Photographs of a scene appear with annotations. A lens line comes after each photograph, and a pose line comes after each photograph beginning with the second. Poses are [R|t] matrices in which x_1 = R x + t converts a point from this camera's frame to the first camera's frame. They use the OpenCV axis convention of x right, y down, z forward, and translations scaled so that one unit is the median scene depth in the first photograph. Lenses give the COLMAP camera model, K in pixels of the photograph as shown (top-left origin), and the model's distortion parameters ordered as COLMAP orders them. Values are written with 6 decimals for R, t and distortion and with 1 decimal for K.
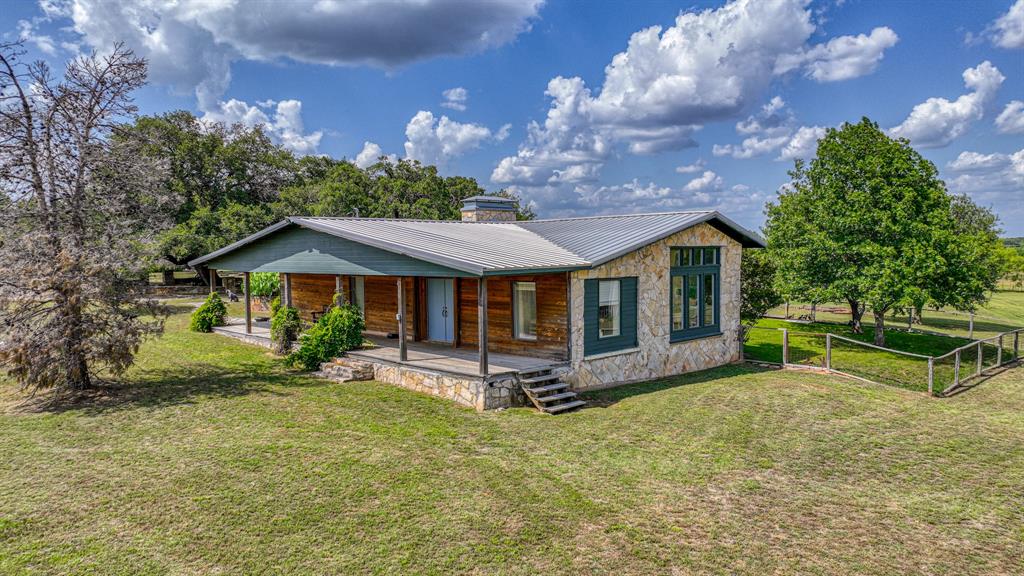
lens RADIAL K [[704.1, 0, 512.0], [0, 704.1, 288.0], [0, 0, 1]] dist [0.026619, -0.000183]
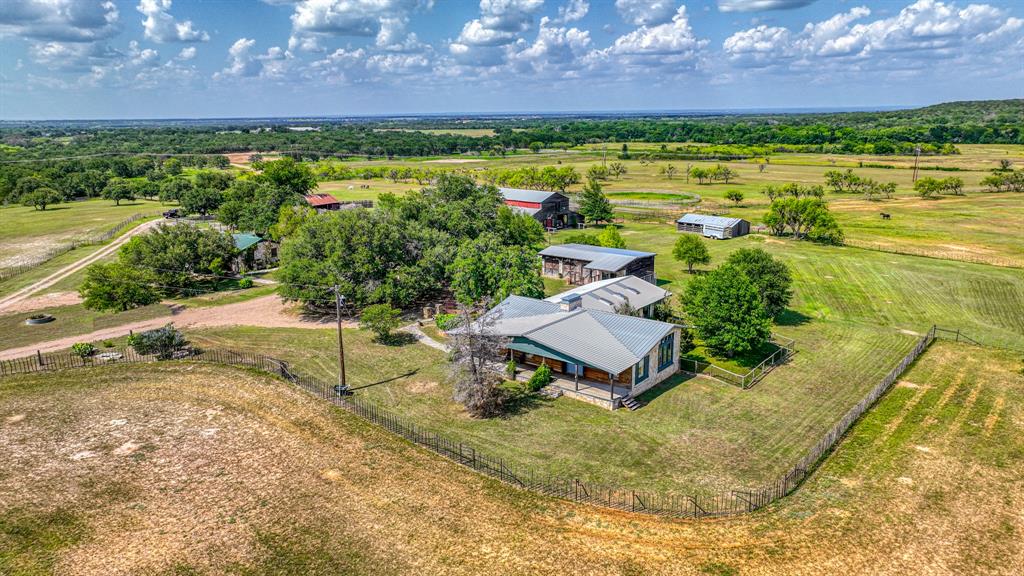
lens RADIAL K [[704.1, 0, 512.0], [0, 704.1, 288.0], [0, 0, 1]] dist [0.026619, -0.000183]
pose [[0.990205, -0.028742, 0.136631, -0.838888], [0.003591, 0.983501, 0.180866, -0.885082], [-0.139575, -0.178604, 0.973971, -1.839117]]
